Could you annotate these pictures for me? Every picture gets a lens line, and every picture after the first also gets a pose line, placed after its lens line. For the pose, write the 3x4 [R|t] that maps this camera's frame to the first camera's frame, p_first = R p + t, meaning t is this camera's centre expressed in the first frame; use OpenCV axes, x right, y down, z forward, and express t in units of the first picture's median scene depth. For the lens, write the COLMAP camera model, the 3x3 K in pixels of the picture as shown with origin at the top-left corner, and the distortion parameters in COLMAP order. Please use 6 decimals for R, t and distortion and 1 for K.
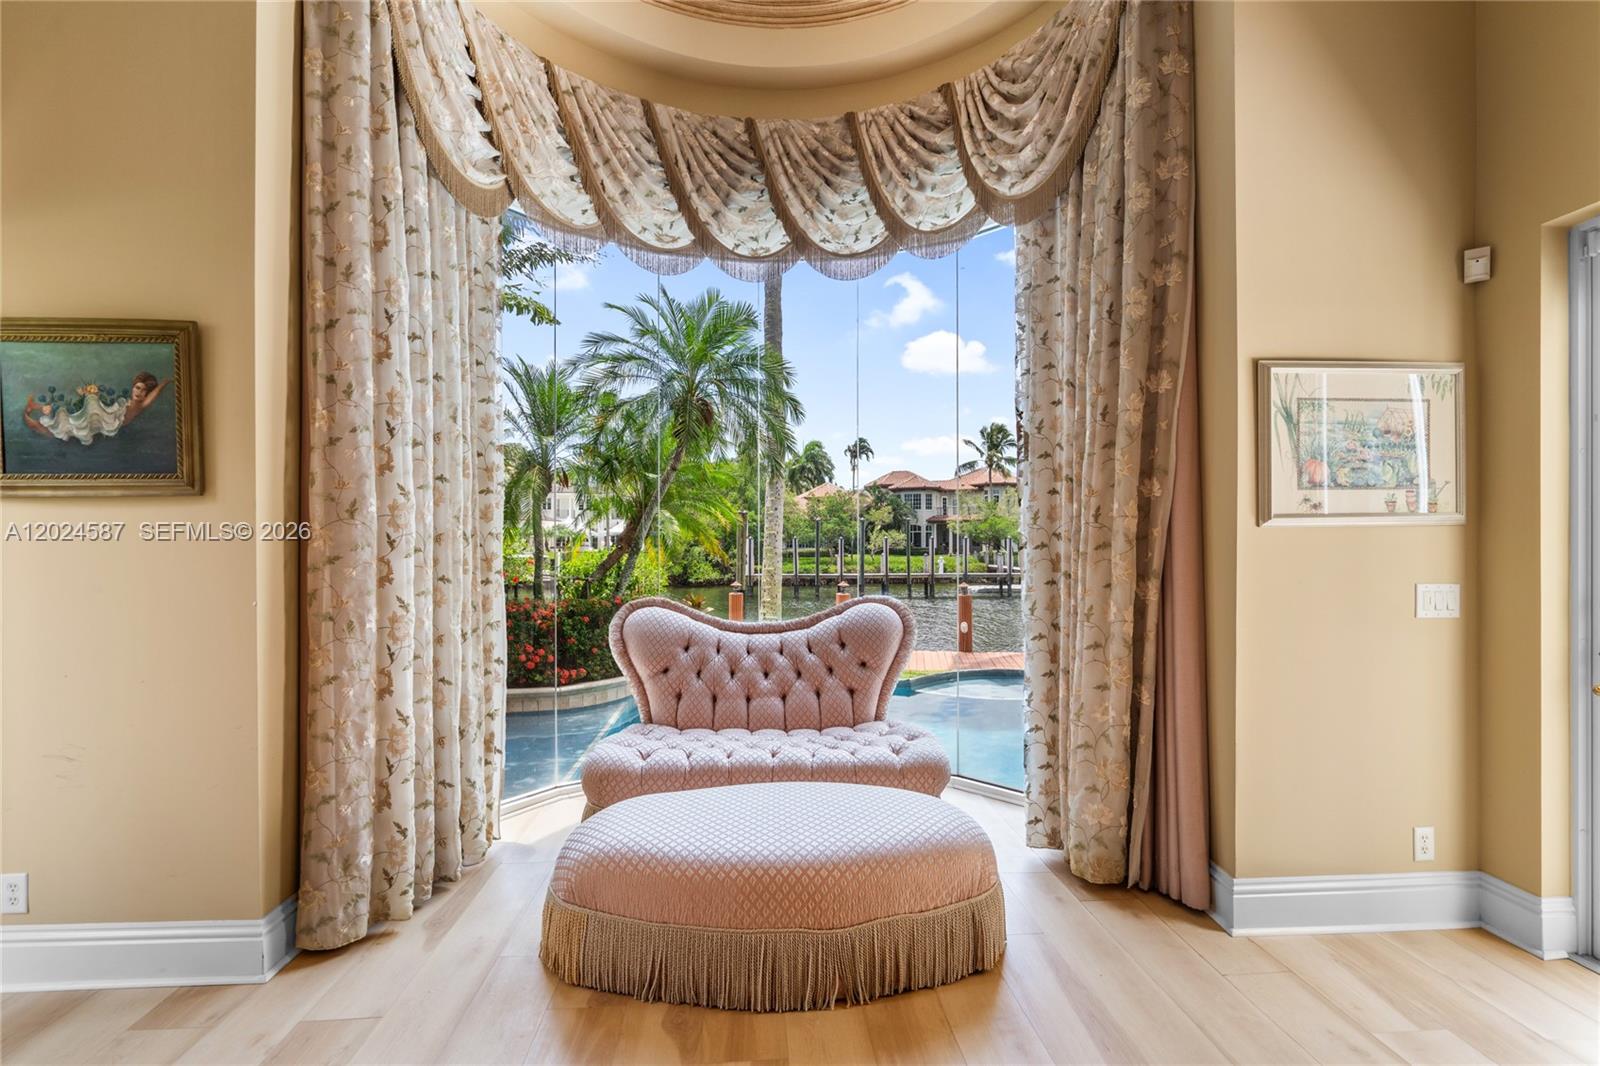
lens RADIAL K [[735.7, 0, 808.2], [0, 735.7, 535.7], [0, 0, 1]] dist [-0.004641, 0.004101]
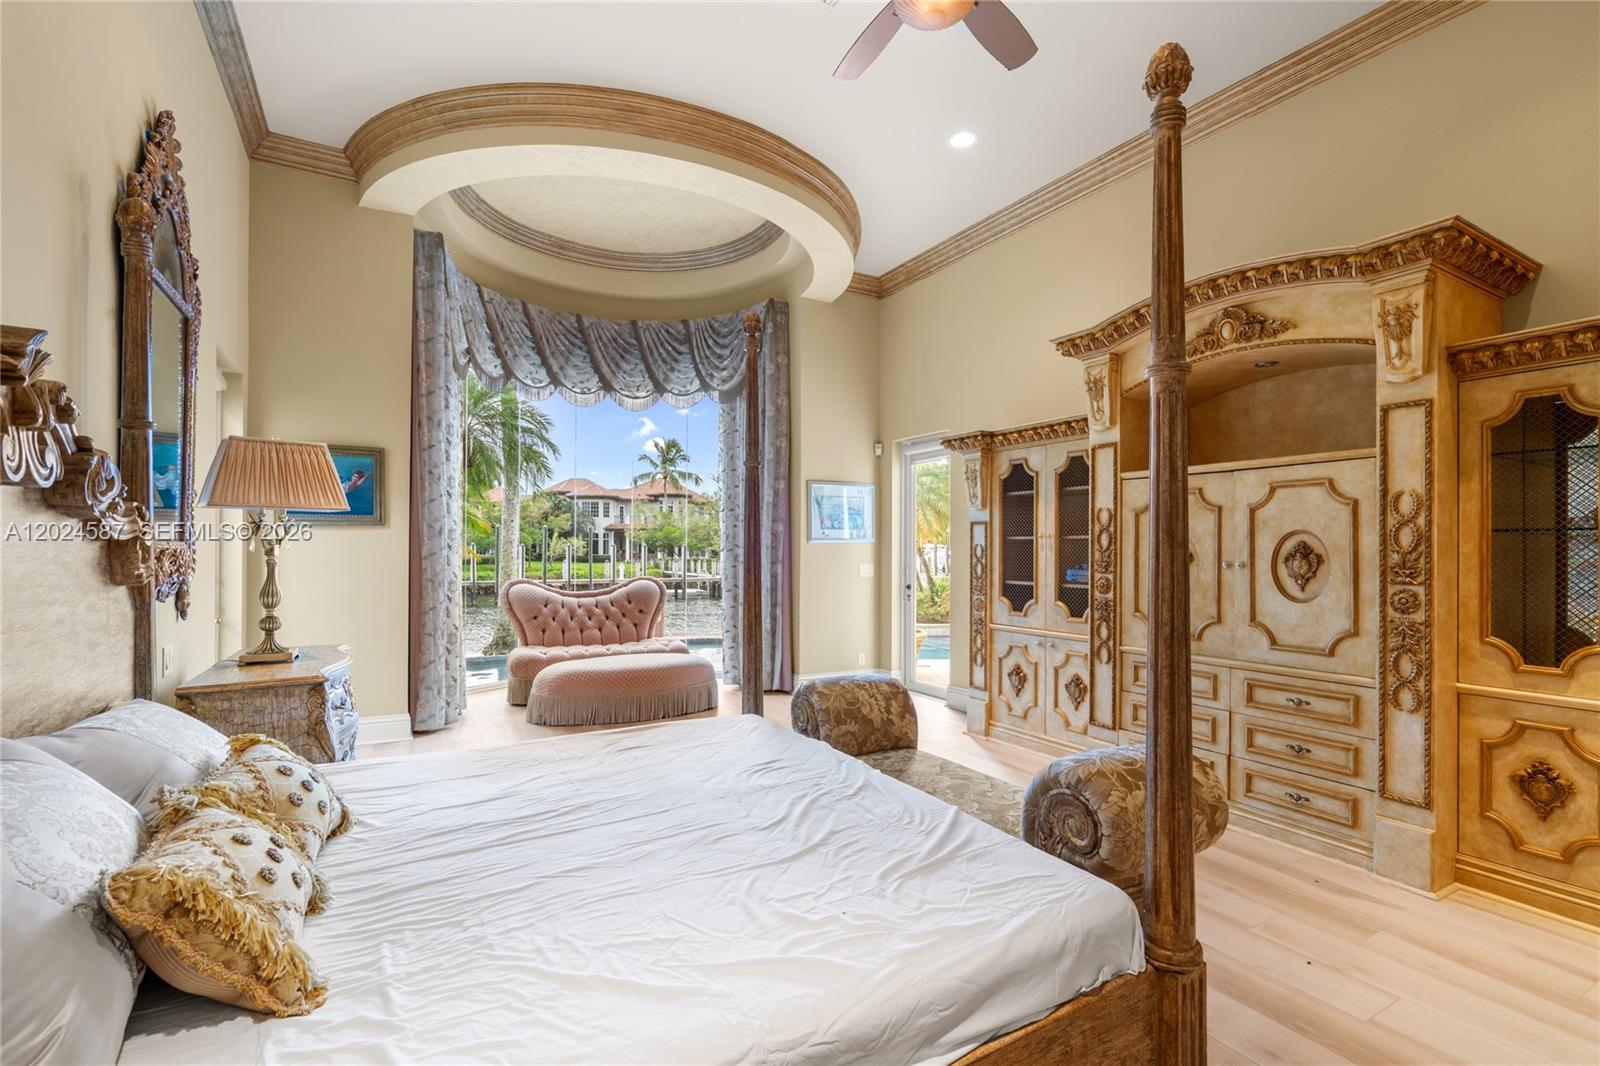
lens RADIAL K [[735.7, 0, 791.1], [0, 735.7, 552.8], [0, 0, 1]] dist [-0.004641, 0.004101]
pose [[0.913048, 0.004443, 0.407829, -0.377458], [-0.009805, 0.999891, 0.011058, -0.004718], [-0.407735, -0.014095, 0.912992, -0.989983]]
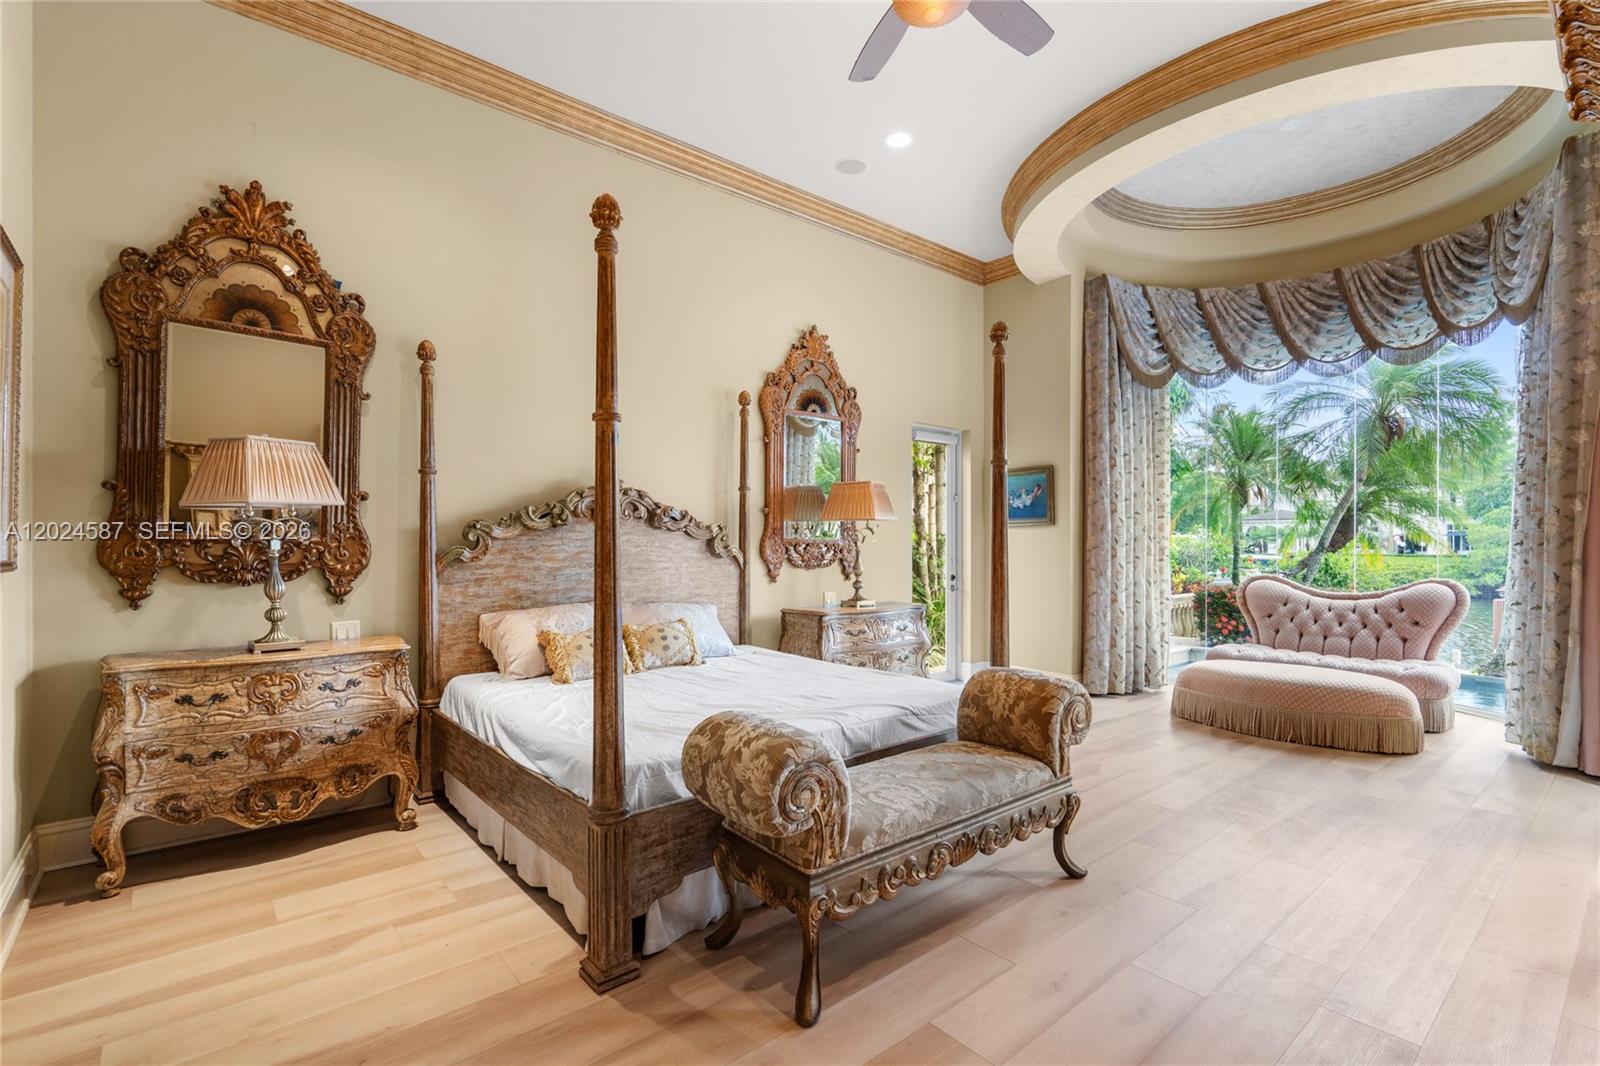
lens RADIAL K [[735.7, 0, 802.2], [0, 735.7, 542.4], [0, 0, 1]] dist [-0.004641, 0.004101]
pose [[0.571615, 0.003658, -0.820514, 0.618072], [0.004998, 0.999956, 0.007940, -0.007892], [0.820507, -0.008640, 0.571571, -0.923462]]
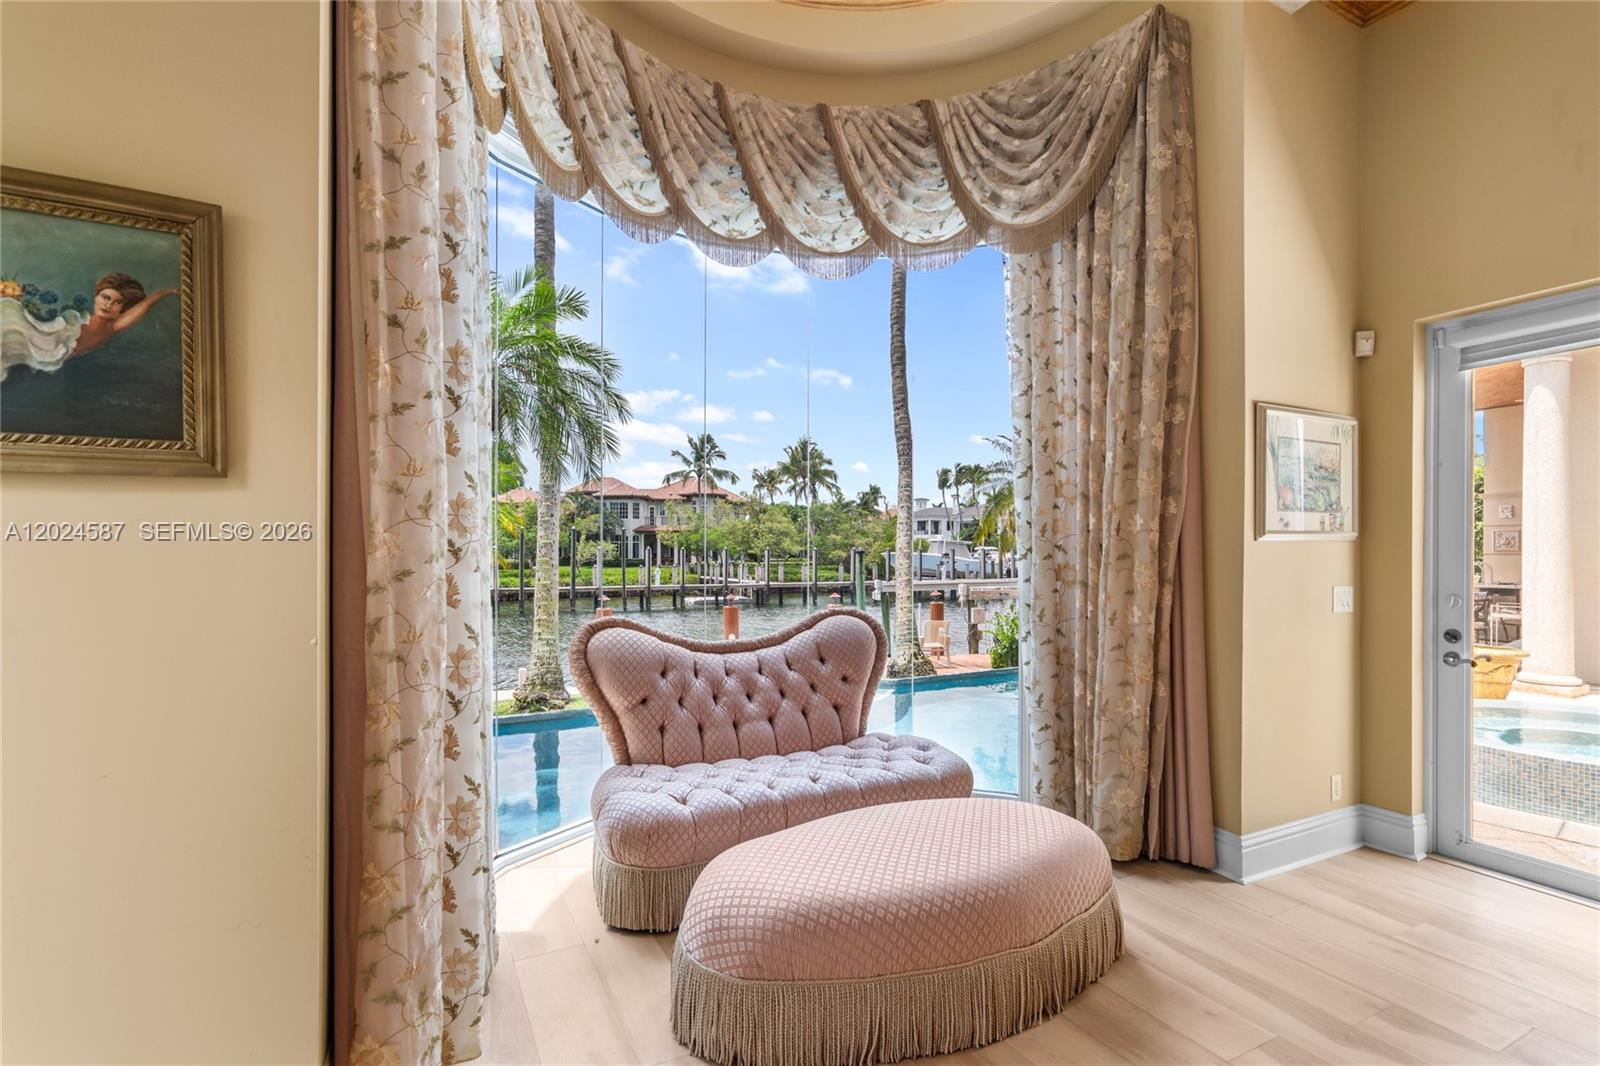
lens RADIAL K [[735.7, 0, 800.4], [0, 735.7, 559.0], [0, 0, 1]] dist [-0.004641, 0.004101]
pose [[0.919010, 0.000269, 0.394235, -0.383398], [-0.007076, 0.999850, 0.015814, 0.001725], [-0.394171, -0.017323, 0.918874, 0.134625]]
